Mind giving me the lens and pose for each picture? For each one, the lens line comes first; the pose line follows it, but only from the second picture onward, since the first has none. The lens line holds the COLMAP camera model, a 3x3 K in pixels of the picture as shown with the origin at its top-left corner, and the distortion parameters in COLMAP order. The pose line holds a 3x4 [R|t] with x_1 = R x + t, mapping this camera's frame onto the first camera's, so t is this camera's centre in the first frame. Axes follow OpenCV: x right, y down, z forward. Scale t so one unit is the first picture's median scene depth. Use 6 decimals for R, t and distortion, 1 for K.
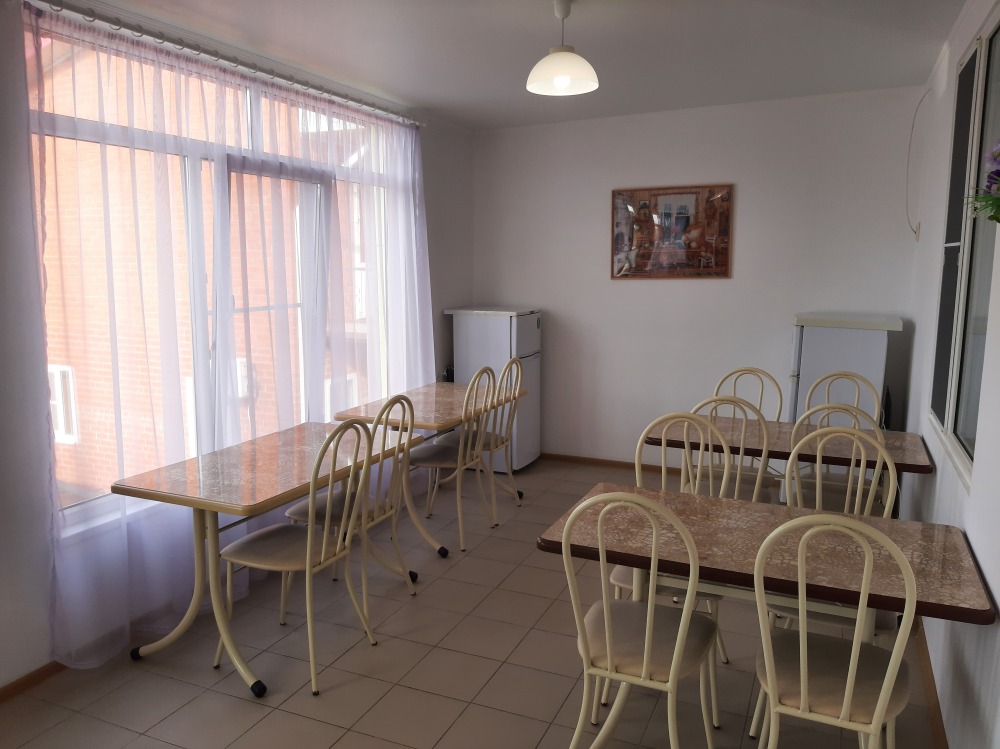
lens RADIAL K [[752.9, 0, 500.0], [0, 752.9, 374.5], [0, 0, 1]] dist [0.039001, -0.000387]
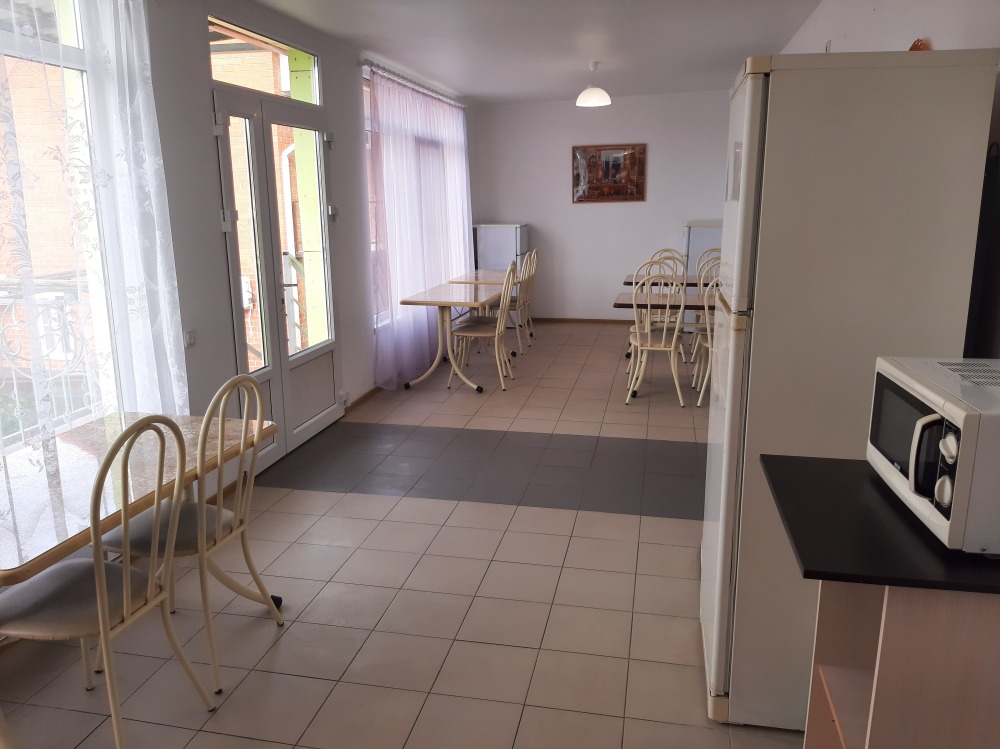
lens RADIAL K [[775.1, 0, 500.0], [0, 775.1, 374.5], [0, 0, 1]] dist [0.041165, -0.002360]
pose [[0.977213, -0.058313, 0.204095, -0.379400], [0.043578, 0.996158, 0.075965, 0.108756], [-0.207741, -0.065340, 0.975999, -0.629899]]
